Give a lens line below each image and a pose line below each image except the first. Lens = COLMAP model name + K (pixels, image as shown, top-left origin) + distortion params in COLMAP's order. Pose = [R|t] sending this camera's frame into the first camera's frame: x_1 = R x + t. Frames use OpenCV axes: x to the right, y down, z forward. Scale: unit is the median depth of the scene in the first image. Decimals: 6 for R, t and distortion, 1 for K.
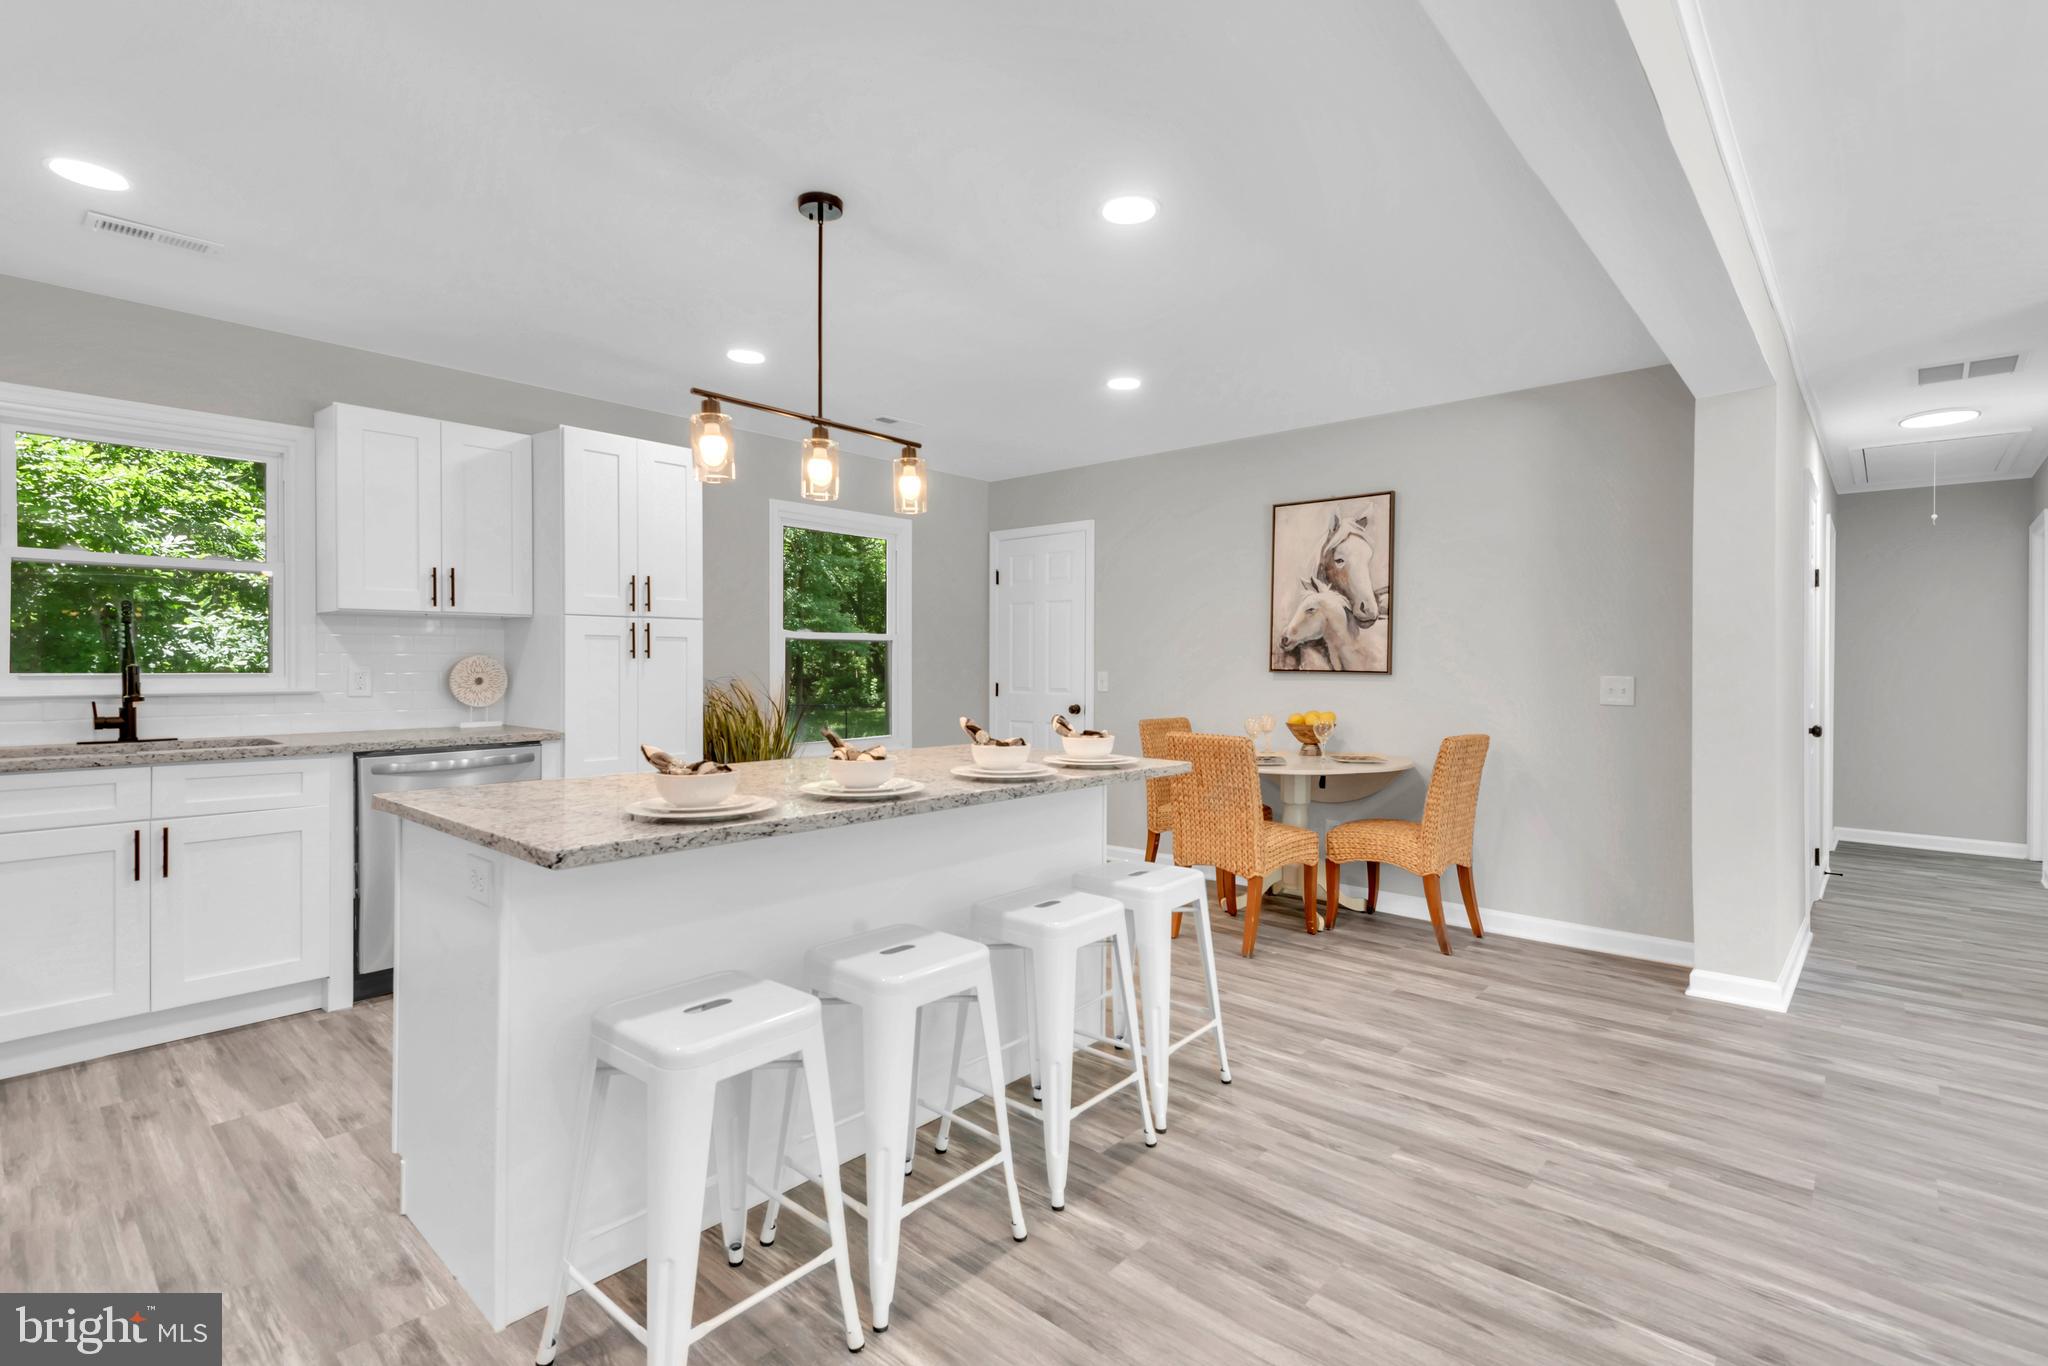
lens RADIAL K [[959.0, 0, 1017.9], [0, 959.0, 665.0], [0, 0, 1]] dist [0.021294, -0.009857]
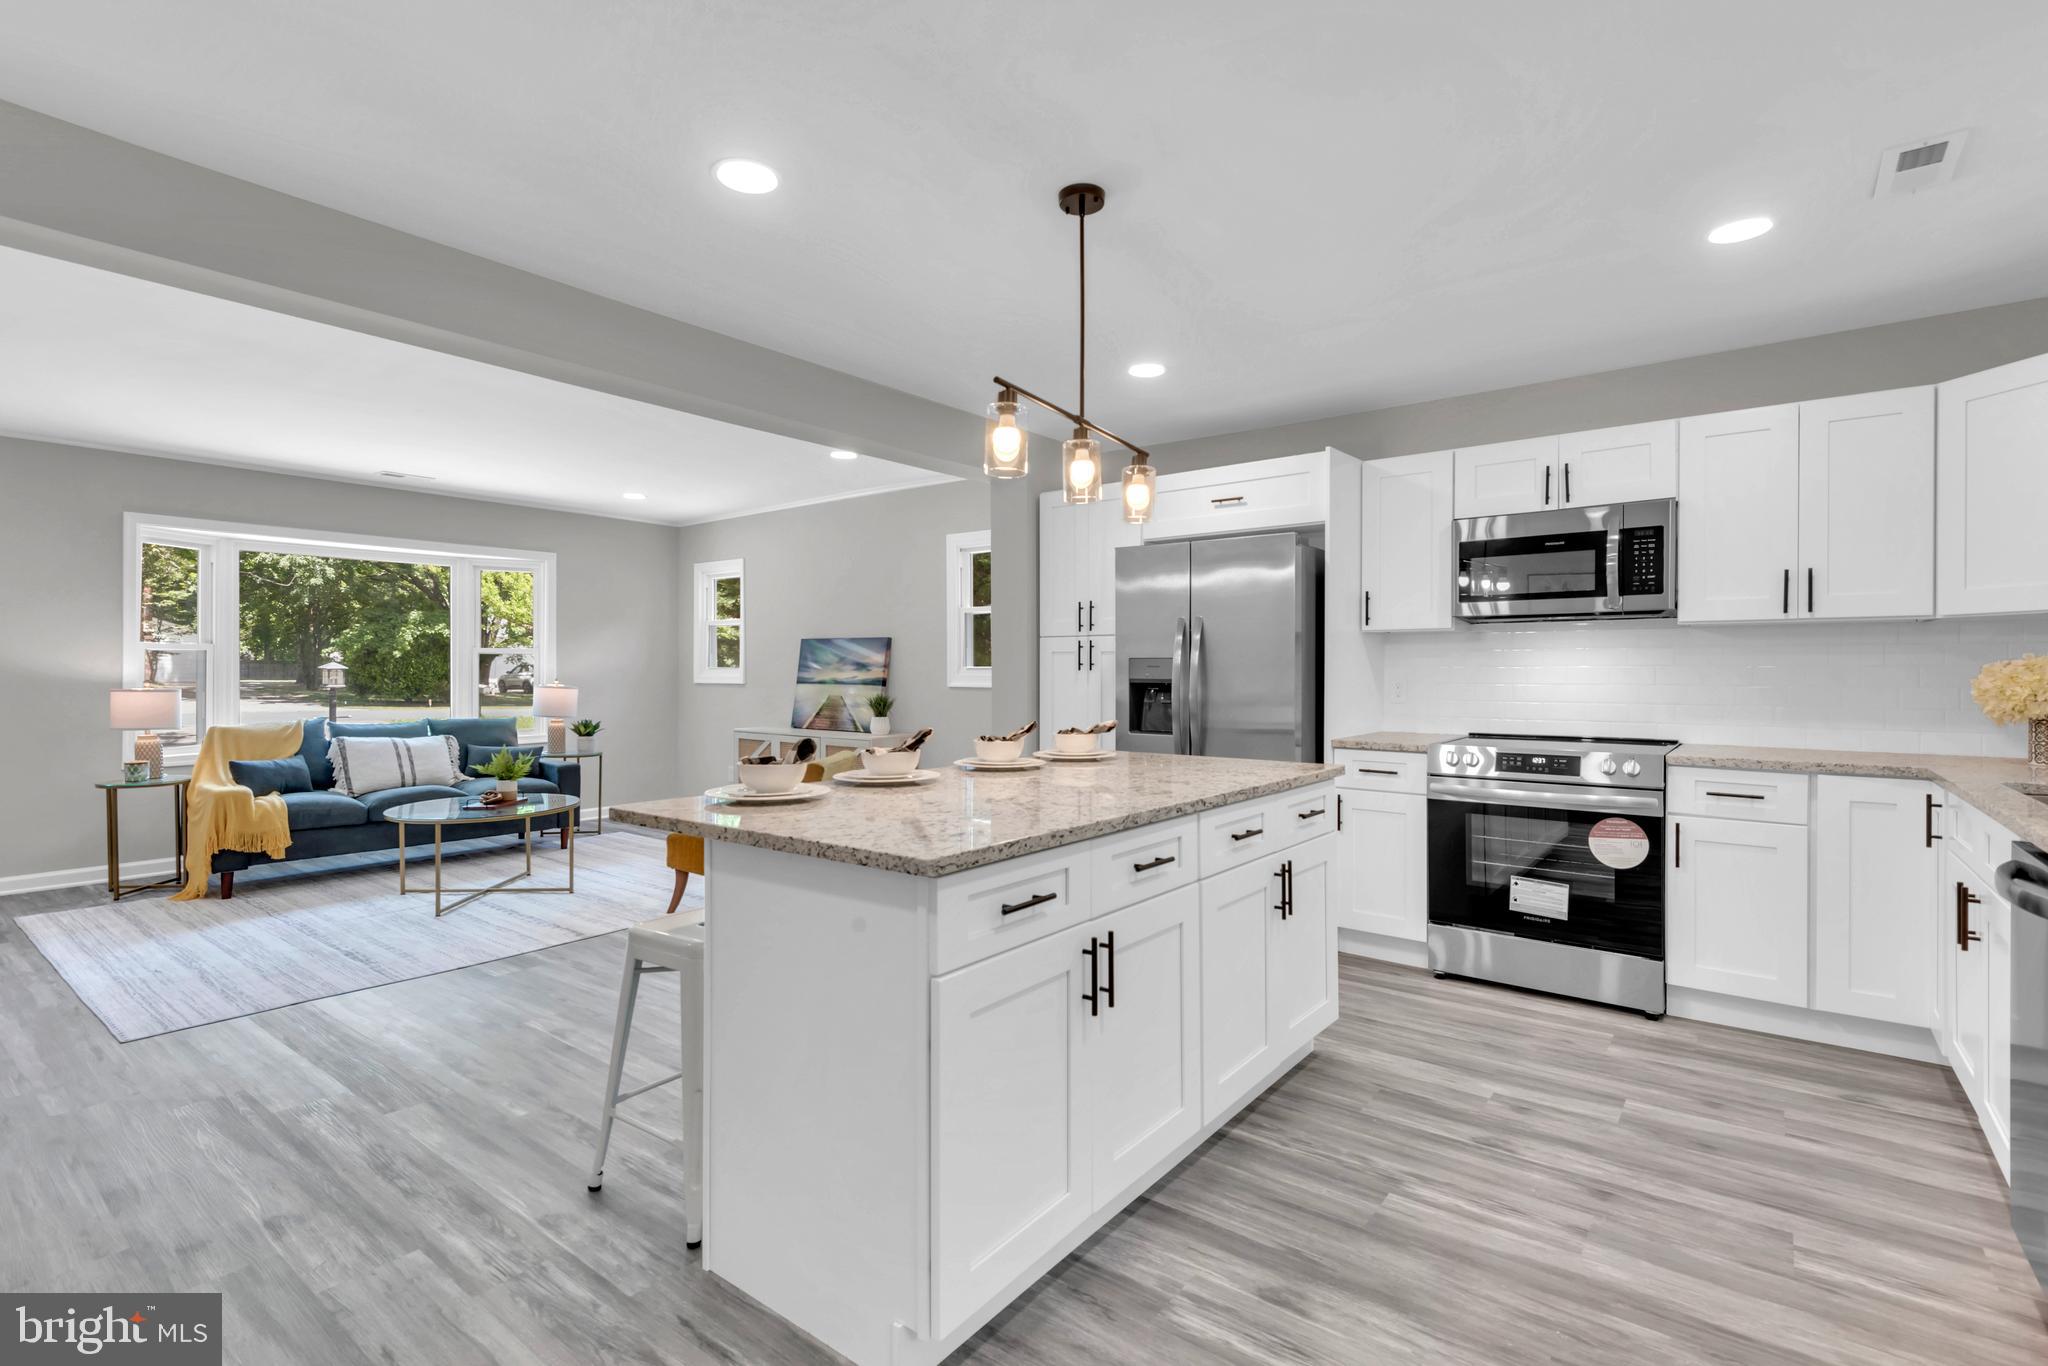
lens RADIAL K [[920.8, 0, 1029.3], [0, 920.8, 681.5], [0, 0, 1]] dist [0.039301, -0.018065]
pose [[-0.996532, -0.005173, -0.083051, -0.051529], [-0.006429, 0.999869, 0.014863, -0.002862], [0.082963, 0.015346, -0.996434, 1.075896]]
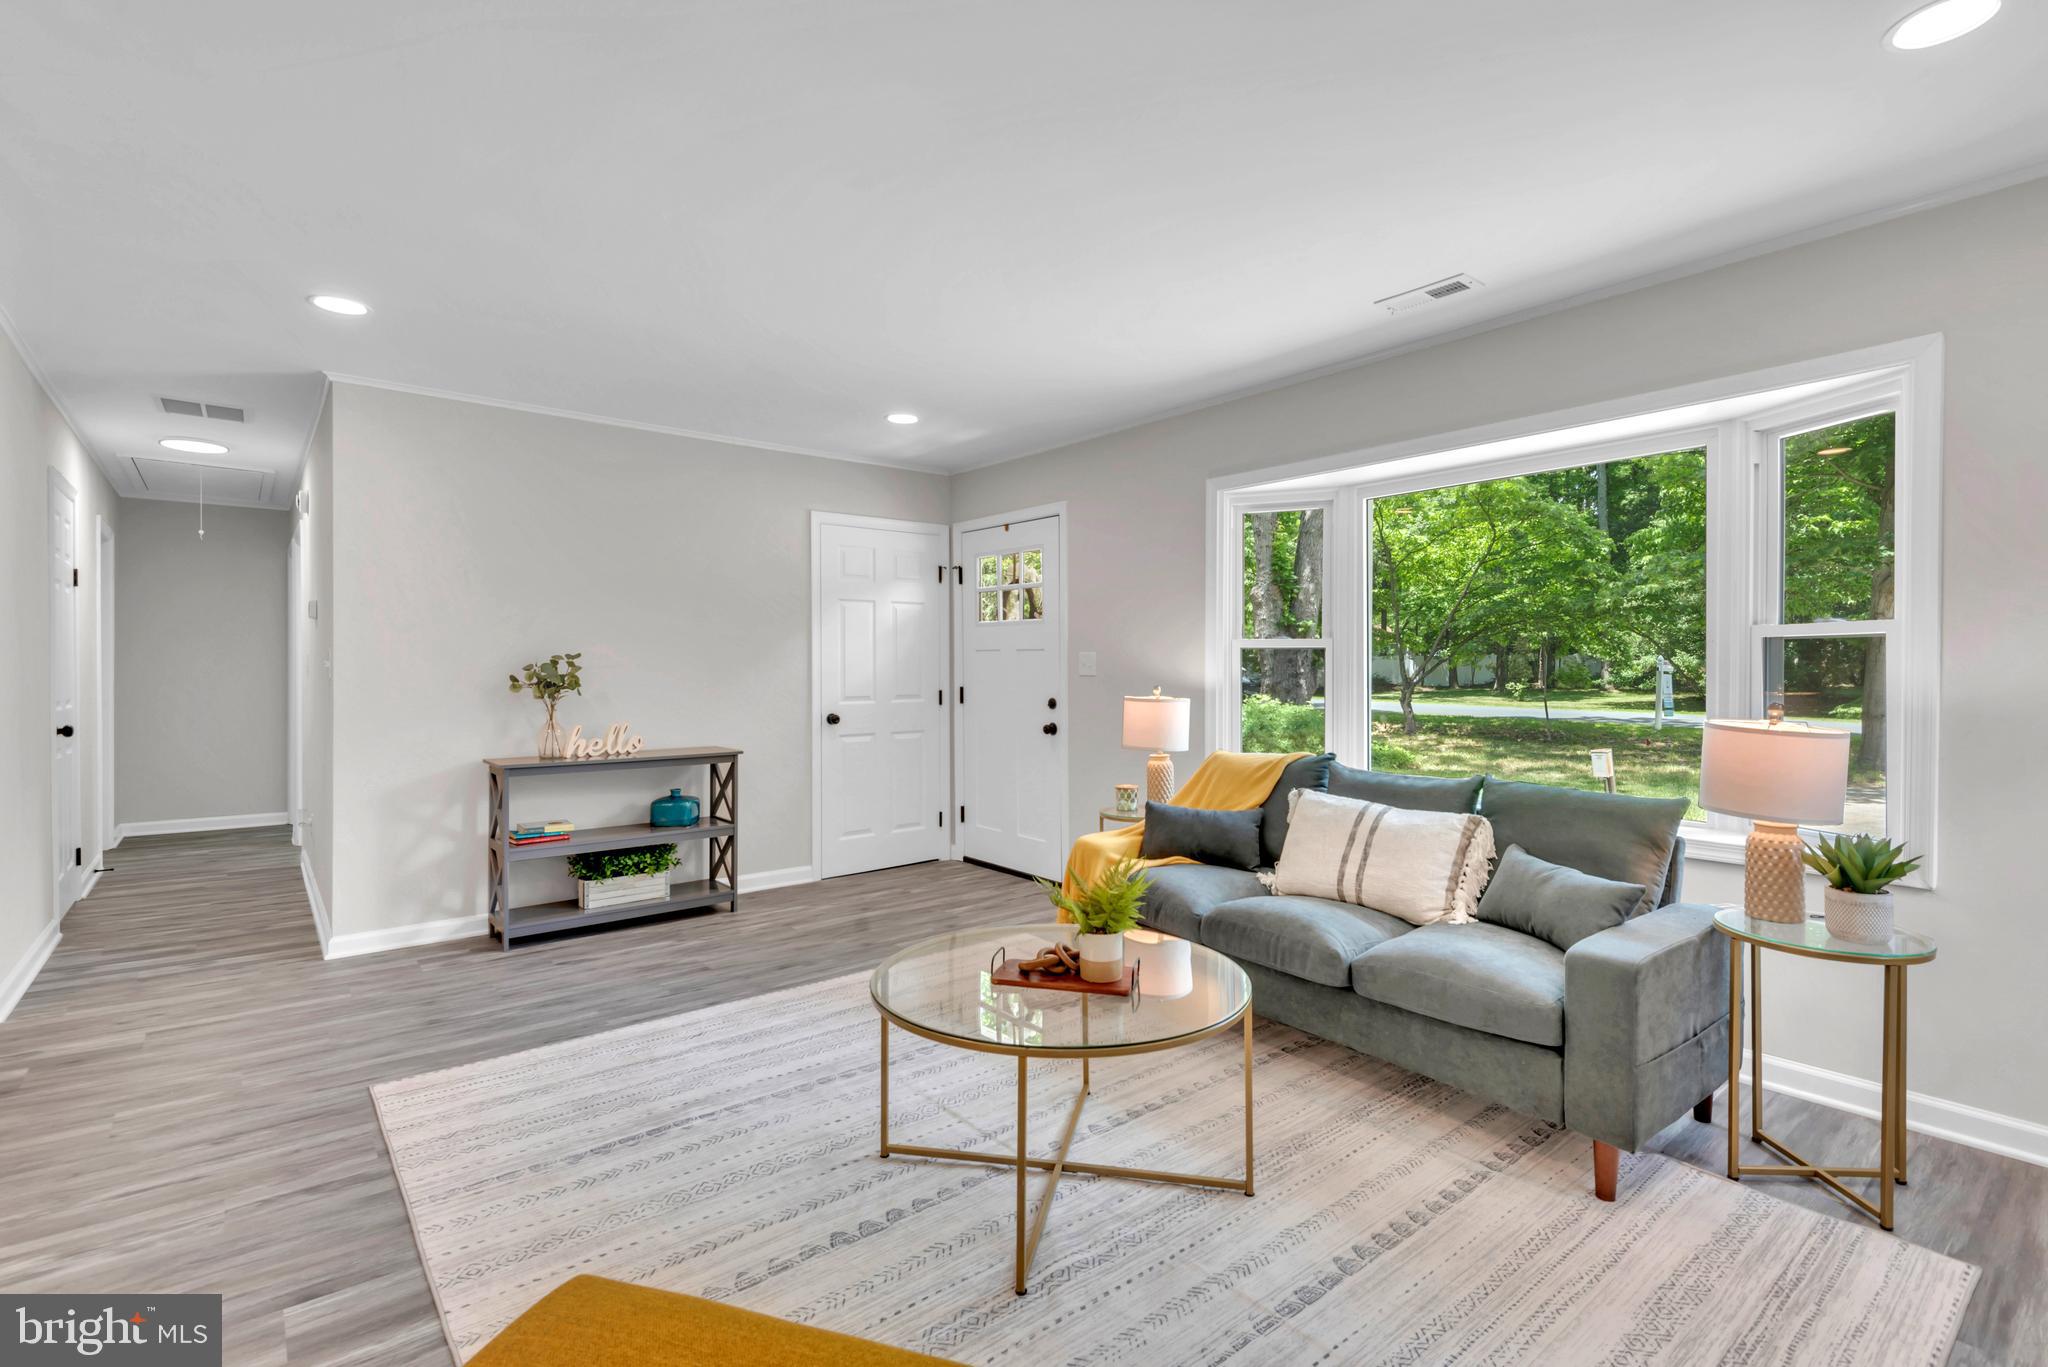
lens RADIAL K [[934.0, 0, 1015.8], [0, 934.0, 672.6], [0, 0, 1]] dist [0.028292, -0.012960]
pose [[0.146205, -0.006683, 0.989232, -0.001178], [-0.000909, 0.999976, 0.006890, 0.000209], [-0.989254, -0.001906, 0.146195, -0.105795]]
